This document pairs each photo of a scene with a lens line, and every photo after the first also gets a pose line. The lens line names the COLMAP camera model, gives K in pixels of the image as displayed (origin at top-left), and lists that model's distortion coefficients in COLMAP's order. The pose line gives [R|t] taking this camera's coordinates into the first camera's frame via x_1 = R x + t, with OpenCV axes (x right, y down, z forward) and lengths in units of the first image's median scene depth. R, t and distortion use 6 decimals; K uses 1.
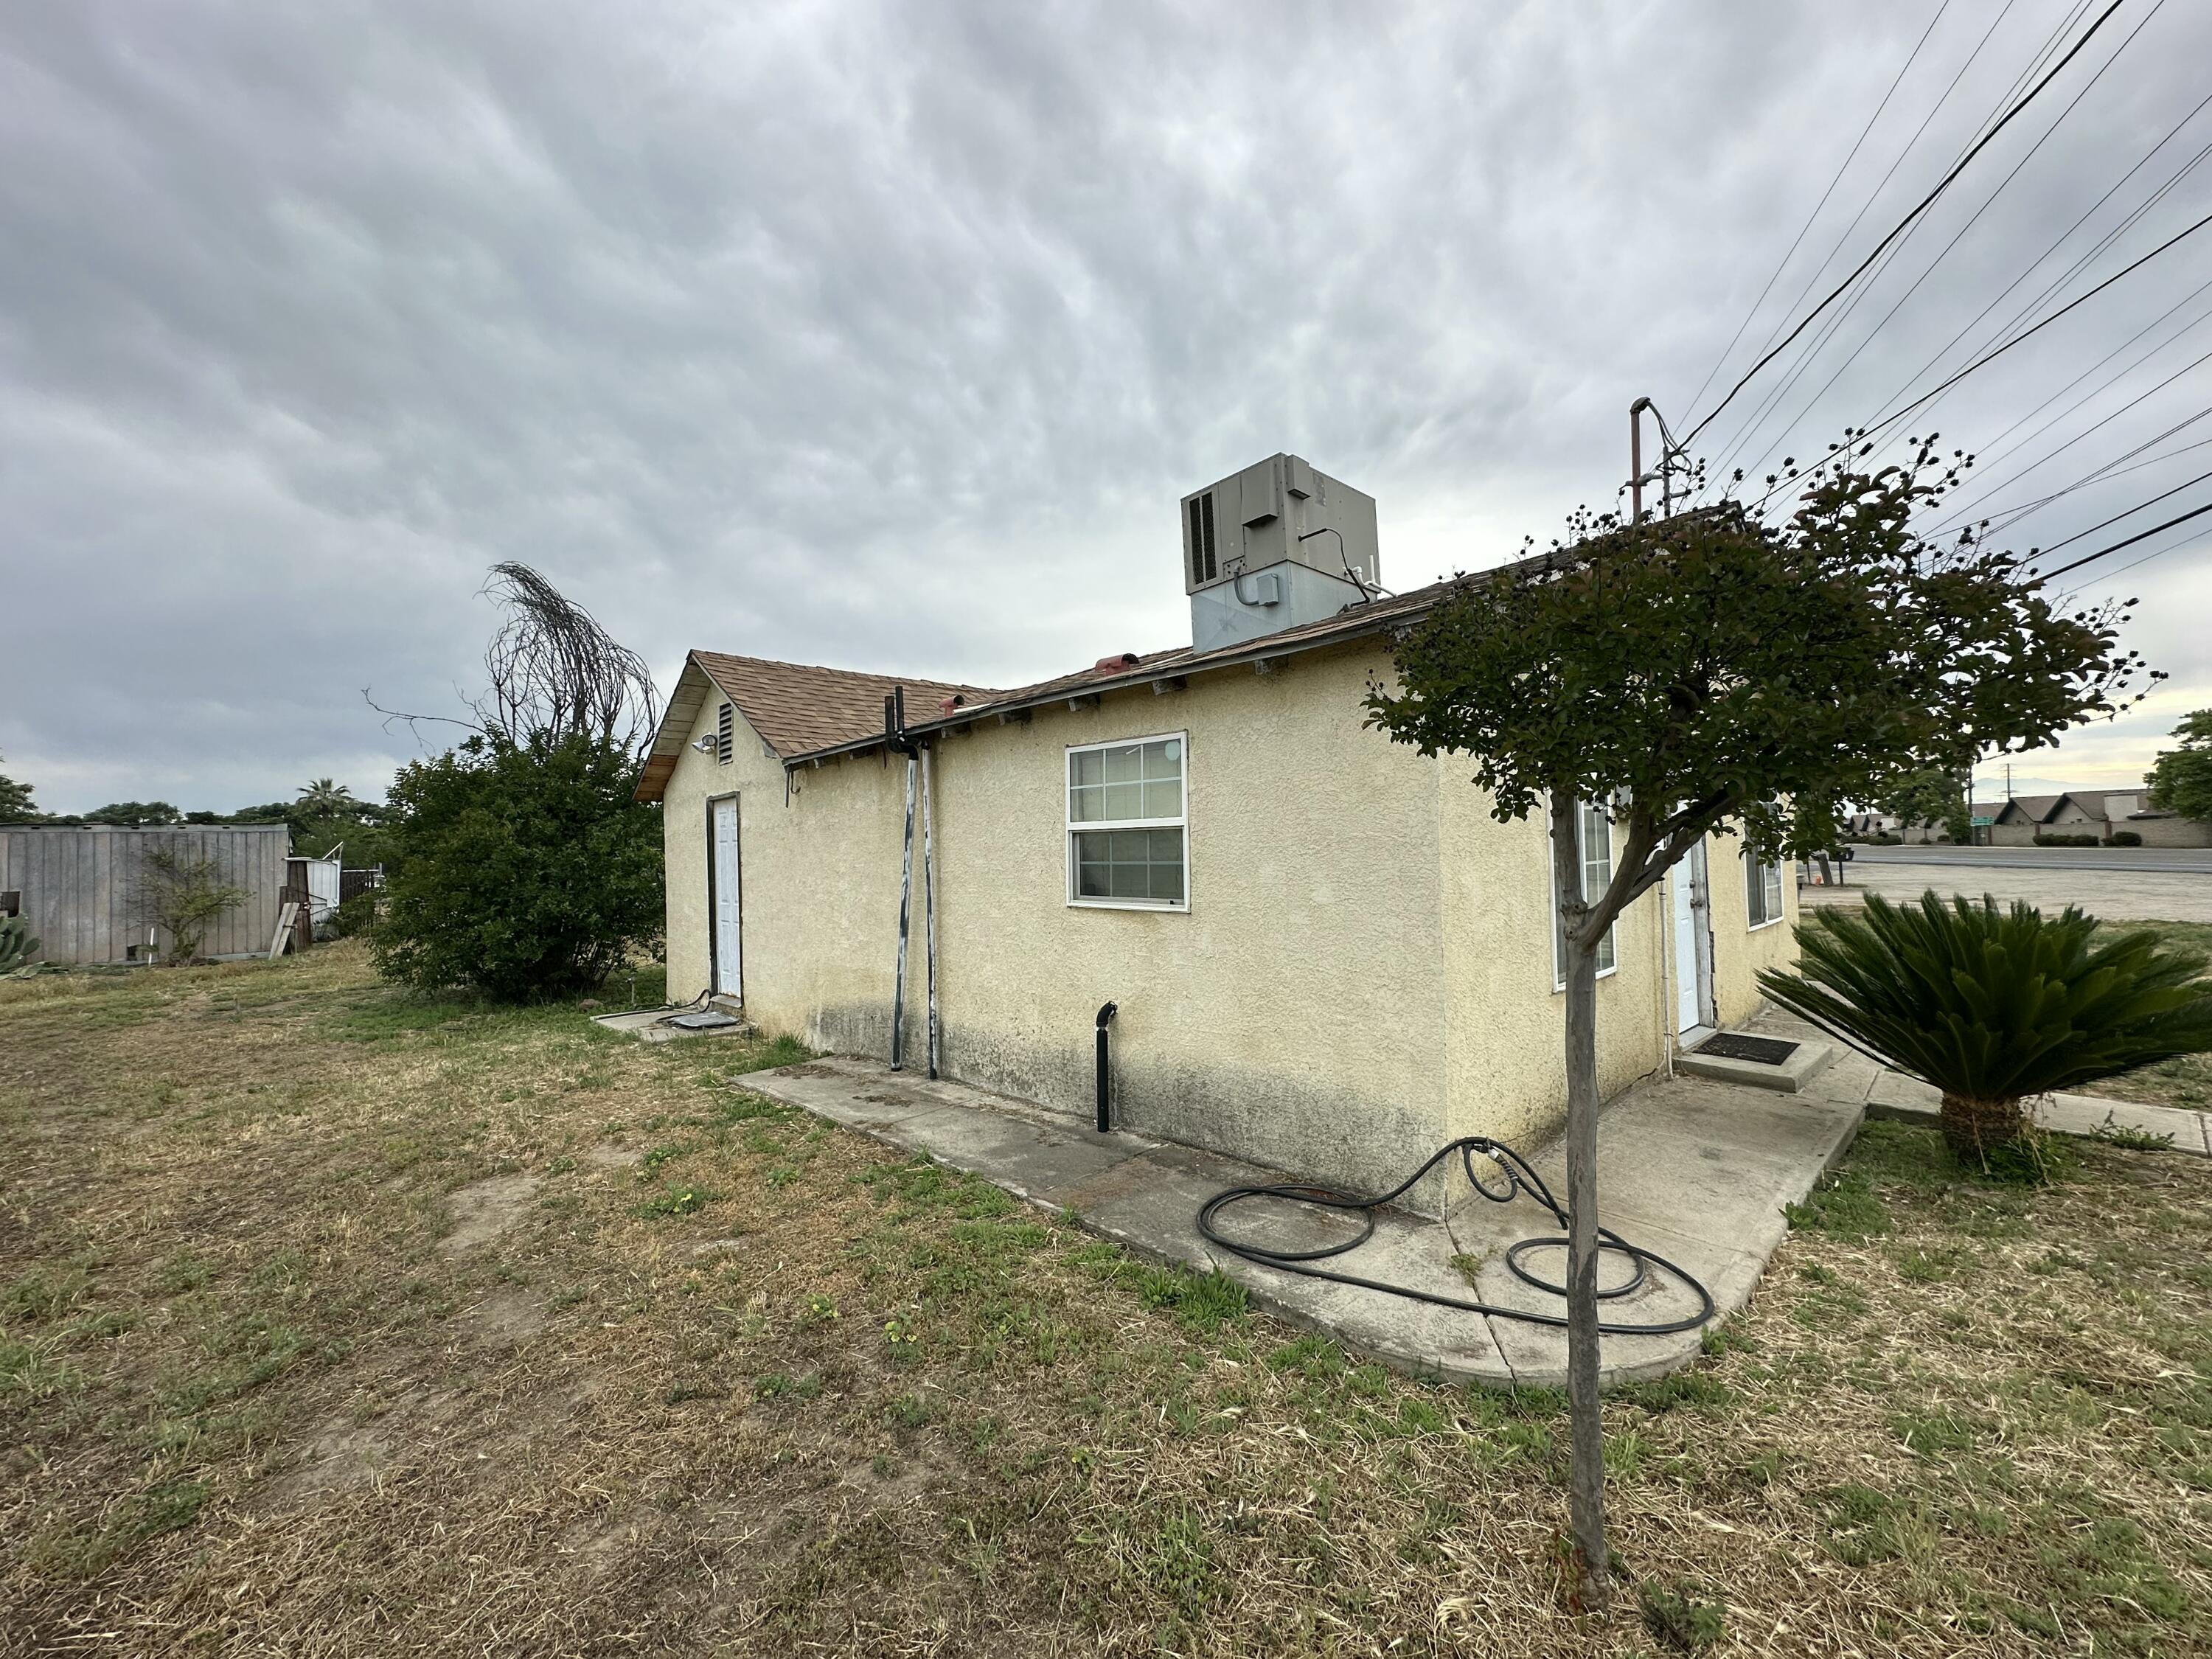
lens RADIAL K [[882.3, 0, 1126.4], [0, 882.3, 830.0], [0, 0, 1]] dist [0.000782, -0.000251]
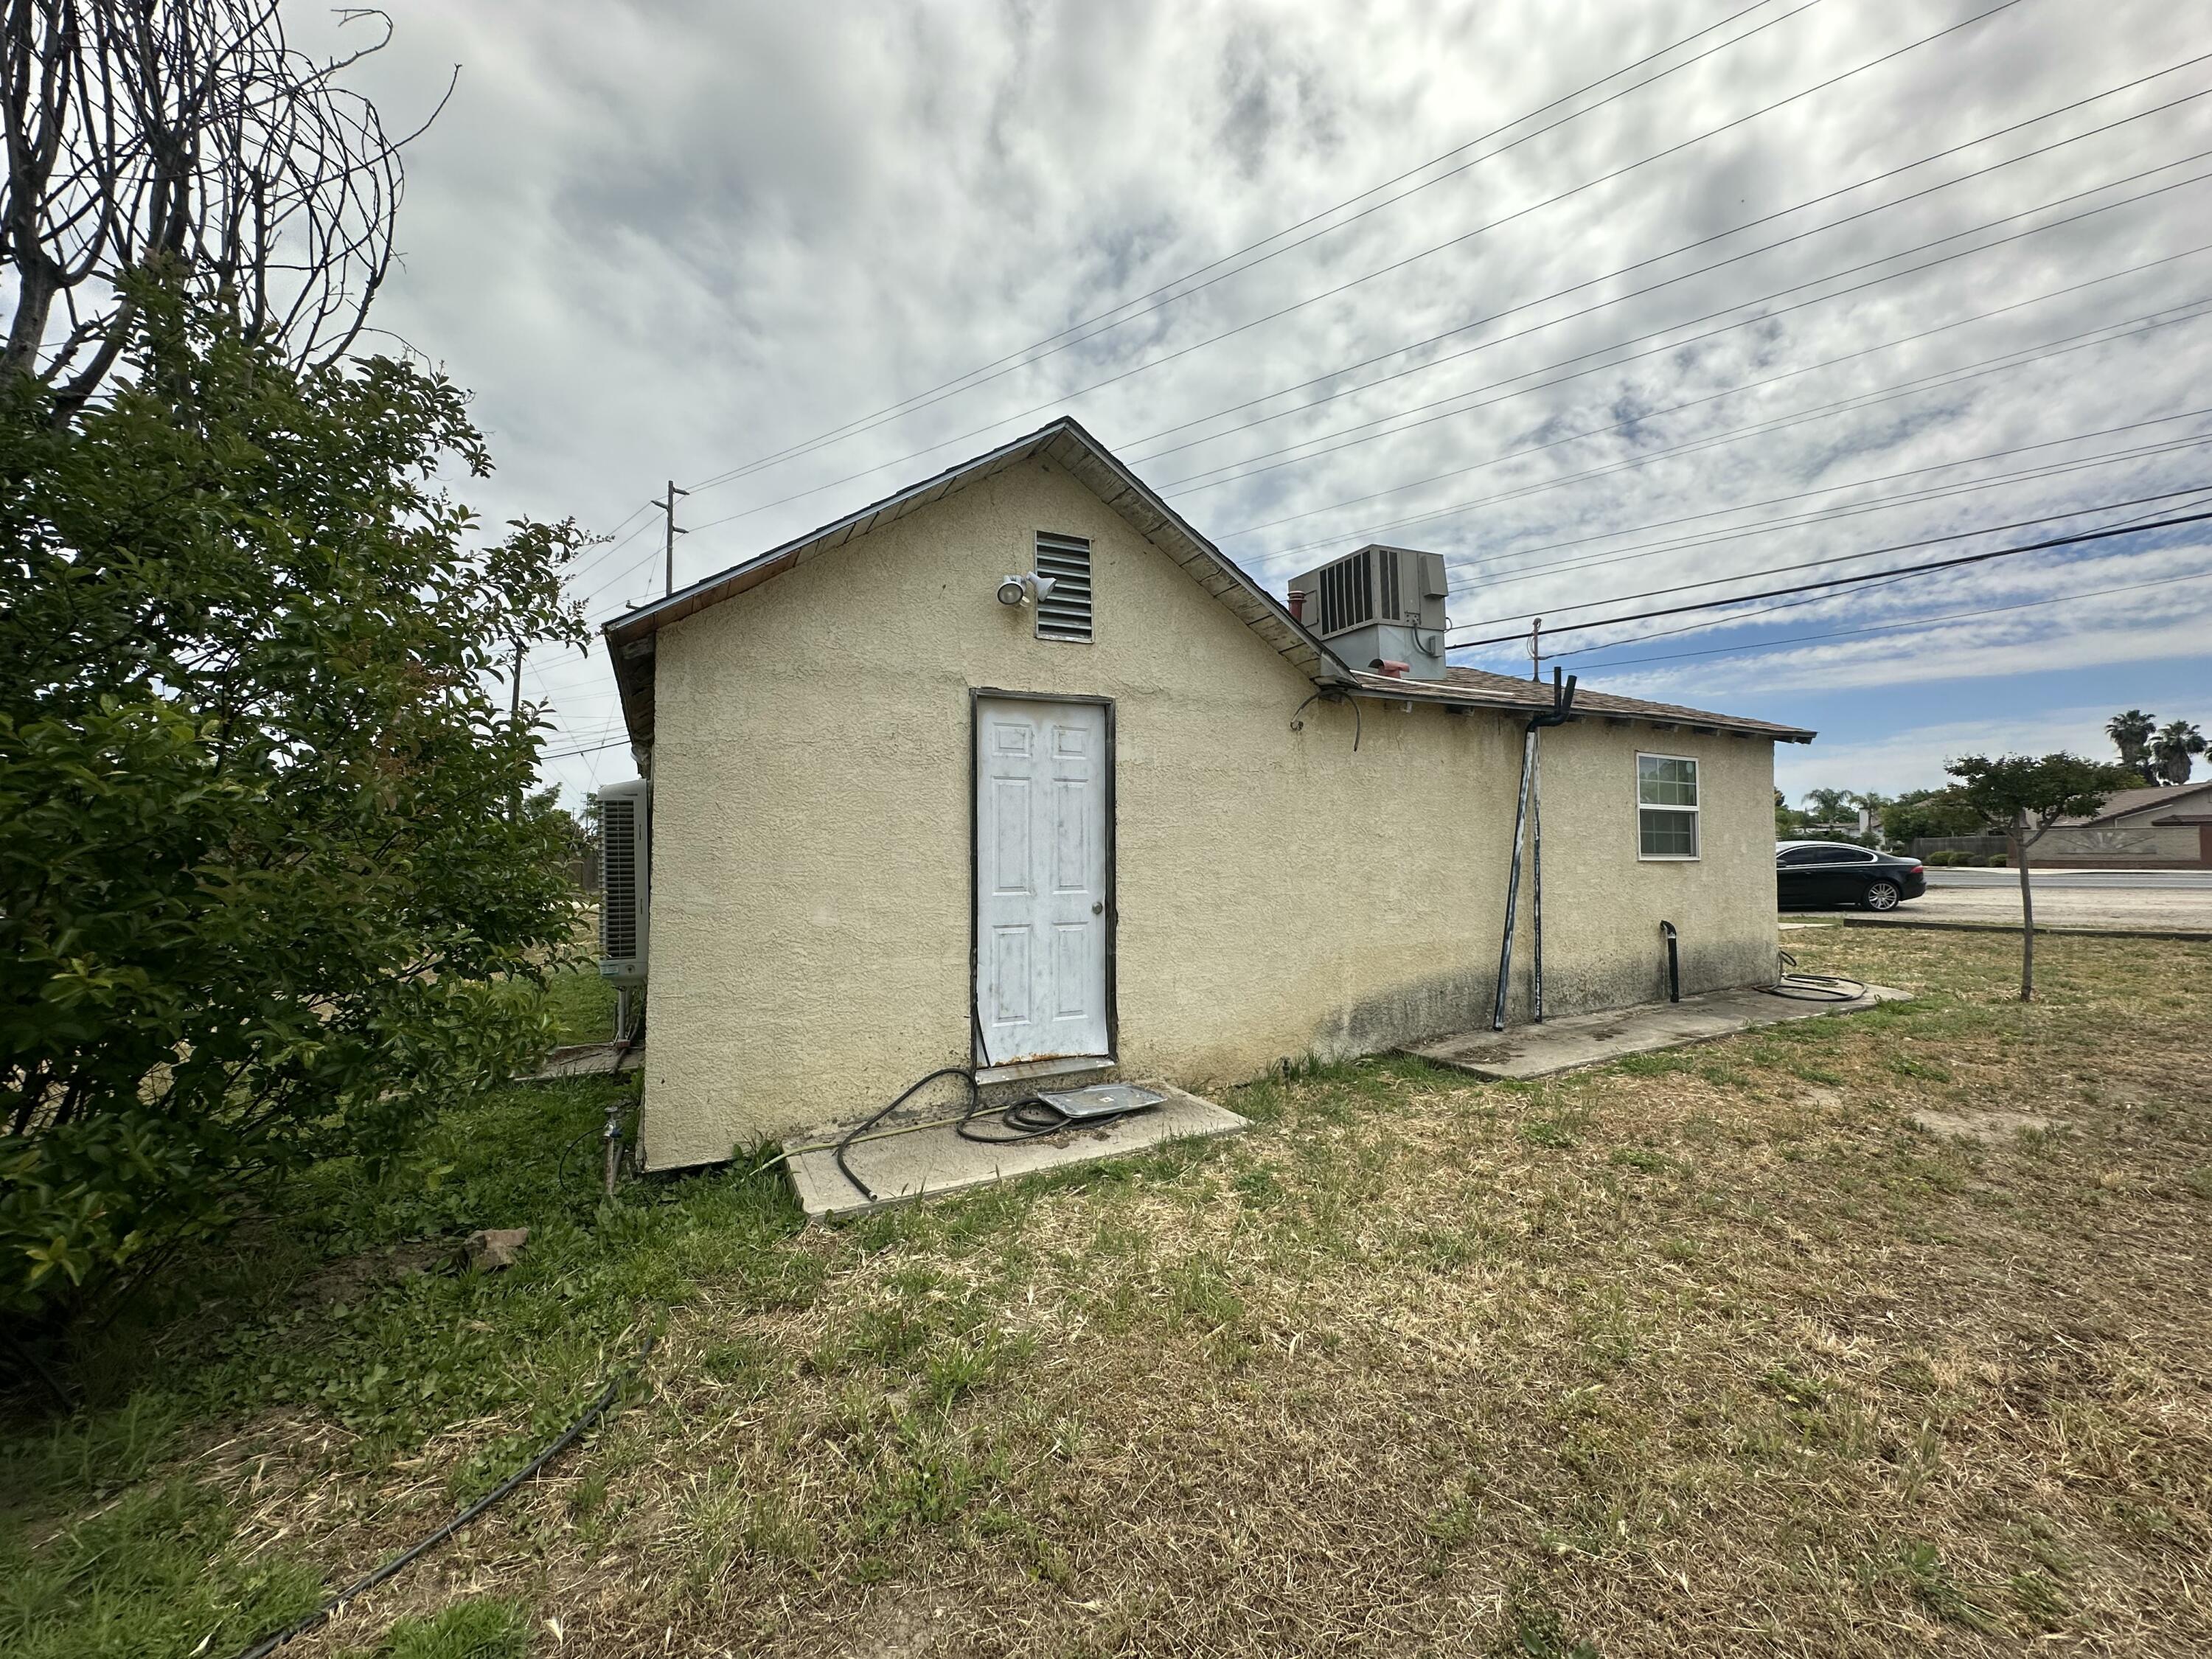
lens RADIAL K [[882.3, 0, 1105.6], [0, 882.3, 822.0], [0, 0, 1]] dist [0.000782, -0.000251]
pose [[0.278085, 0.050281, 0.959239, -1.319940], [-0.027476, 0.998637, -0.044381, 0.085434], [-0.960163, -0.014015, 0.279088, 1.102829]]
